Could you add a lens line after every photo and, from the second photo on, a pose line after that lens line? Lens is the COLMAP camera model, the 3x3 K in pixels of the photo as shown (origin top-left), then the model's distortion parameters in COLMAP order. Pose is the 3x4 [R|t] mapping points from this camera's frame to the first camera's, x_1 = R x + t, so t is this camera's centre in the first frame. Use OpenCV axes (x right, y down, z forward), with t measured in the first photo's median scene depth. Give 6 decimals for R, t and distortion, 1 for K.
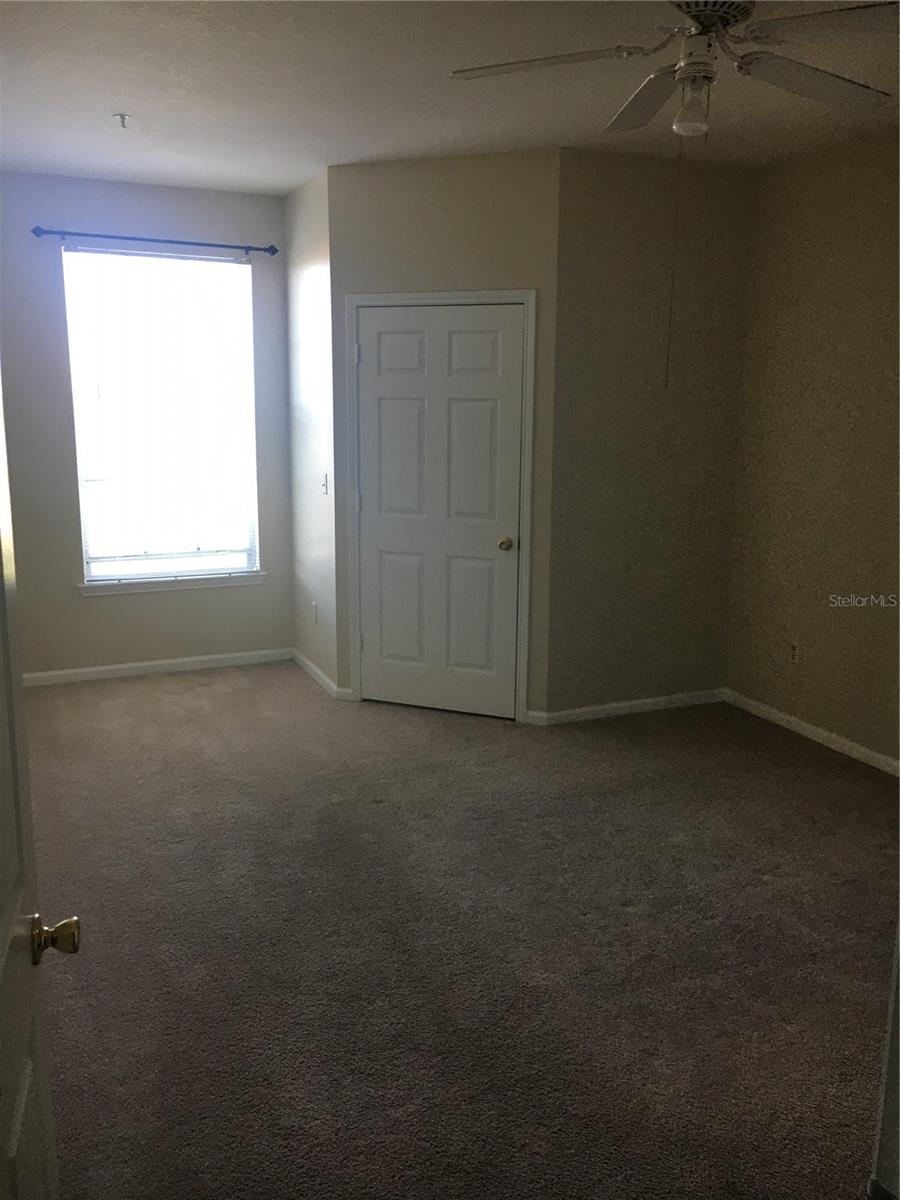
lens RADIAL K [[1023.4, 0, 448.3], [0, 1023.4, 596.3], [0, 0, 1]] dist [0.064972, -0.051268]
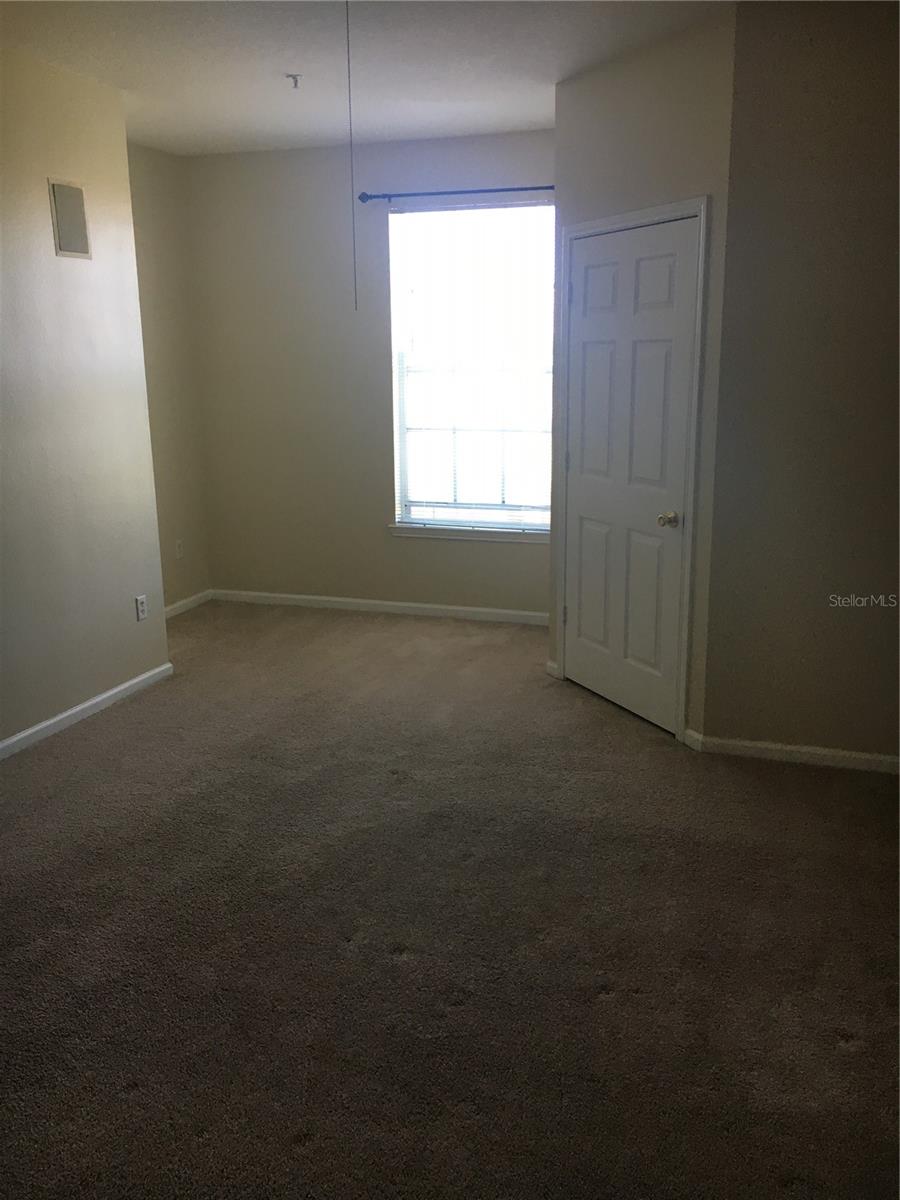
lens RADIAL K [[1023.4, 0, 448.3], [0, 1023.4, 596.3], [0, 0, 1]] dist [0.064972, -0.051268]
pose [[0.728443, 0.143113, -0.669992, 0.457455], [-0.120211, 0.989466, 0.080656, -0.033472], [0.674478, 0.021788, 0.737973, 0.263670]]
